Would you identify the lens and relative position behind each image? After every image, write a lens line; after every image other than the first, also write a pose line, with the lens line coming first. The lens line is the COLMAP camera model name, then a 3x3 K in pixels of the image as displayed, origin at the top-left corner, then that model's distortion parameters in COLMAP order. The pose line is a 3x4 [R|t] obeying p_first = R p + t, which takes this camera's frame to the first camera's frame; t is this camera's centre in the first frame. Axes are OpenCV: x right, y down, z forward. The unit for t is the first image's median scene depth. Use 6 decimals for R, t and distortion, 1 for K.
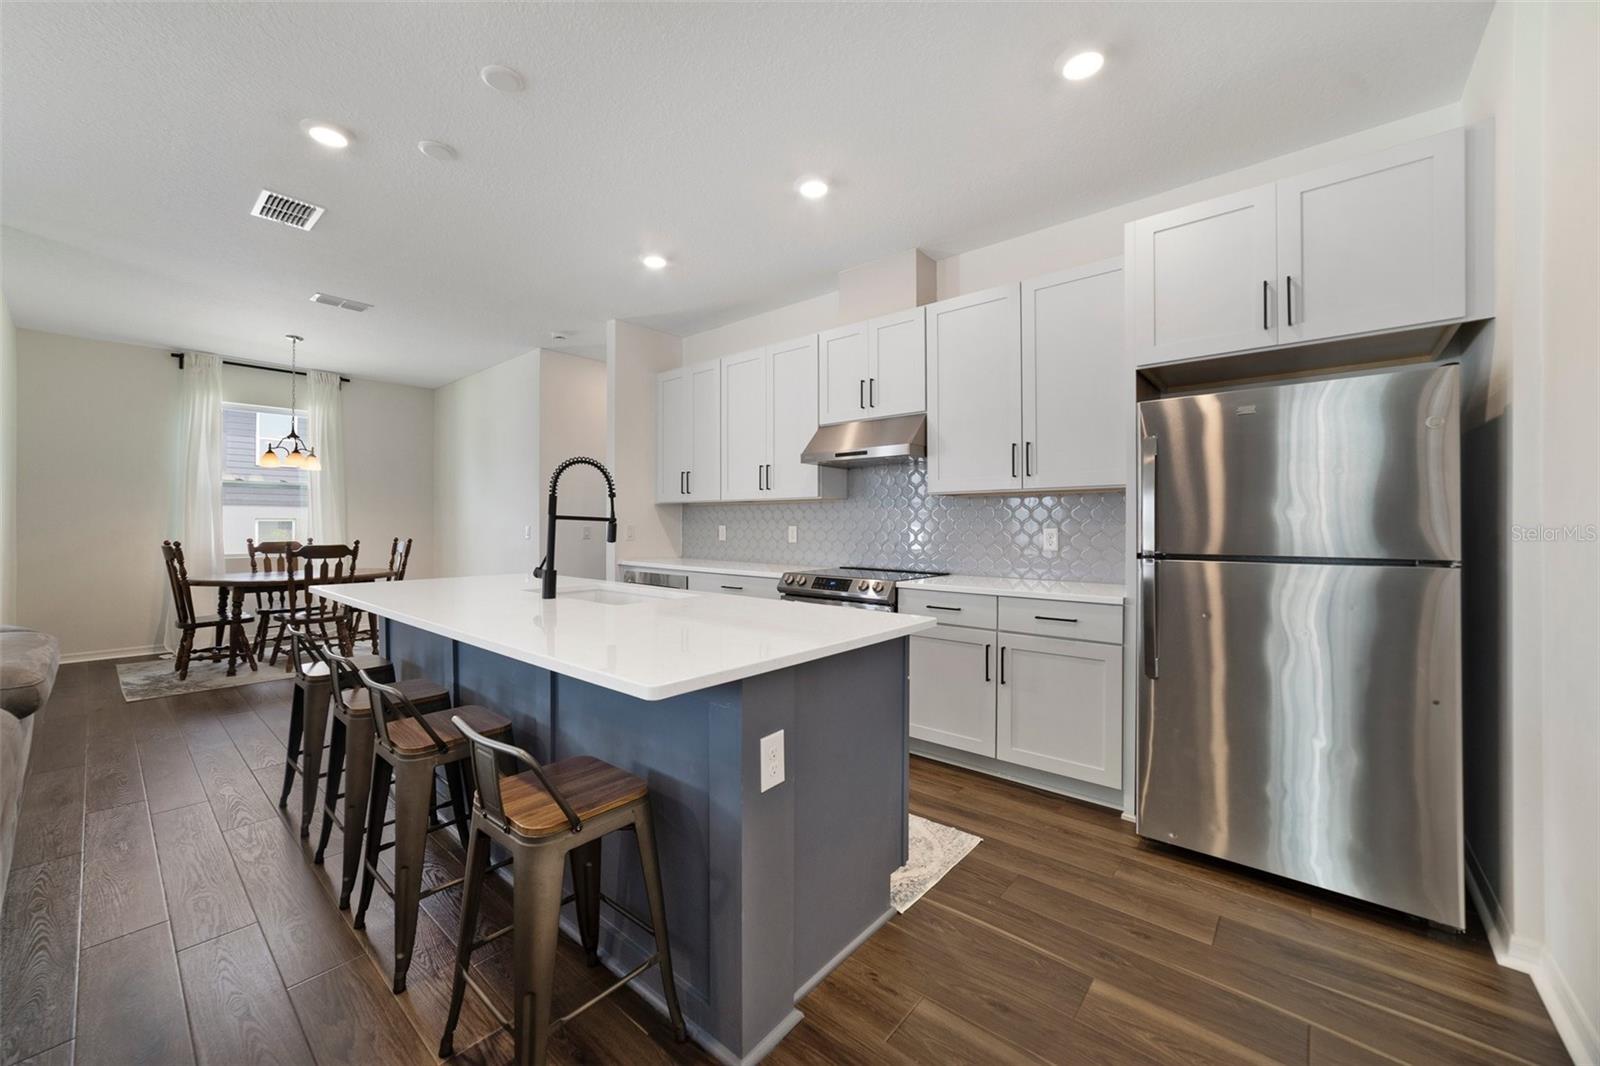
lens RADIAL K [[612.2, 0, 779.1], [0, 612.2, 526.7], [0, 0, 1]] dist [-0.000477, -0.000052]
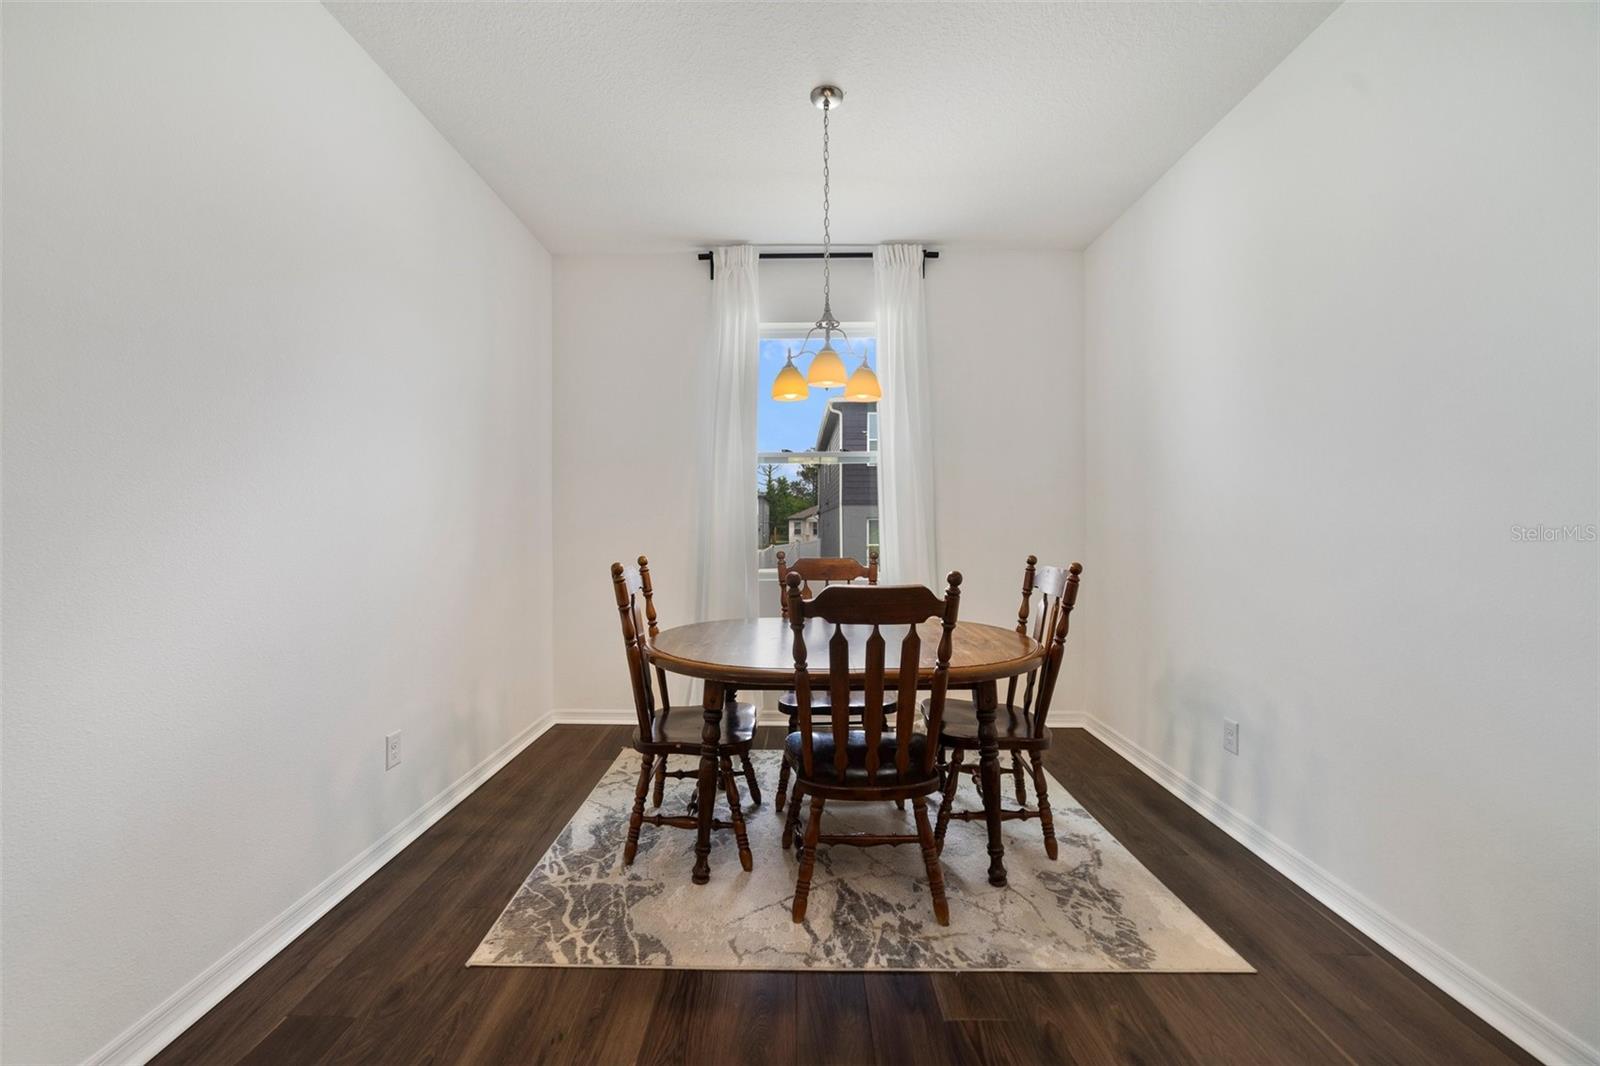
lens RADIAL K [[612.2, 0, 779.1], [0, 612.2, 526.7], [0, 0, 1]] dist [-0.000477, -0.000052]
pose [[0.642452, -0.003286, -0.766319, -0.471427], [0.003347, 0.999993, -0.001482, -0.002040], [0.766319, -0.001613, 0.642458, 0.677534]]
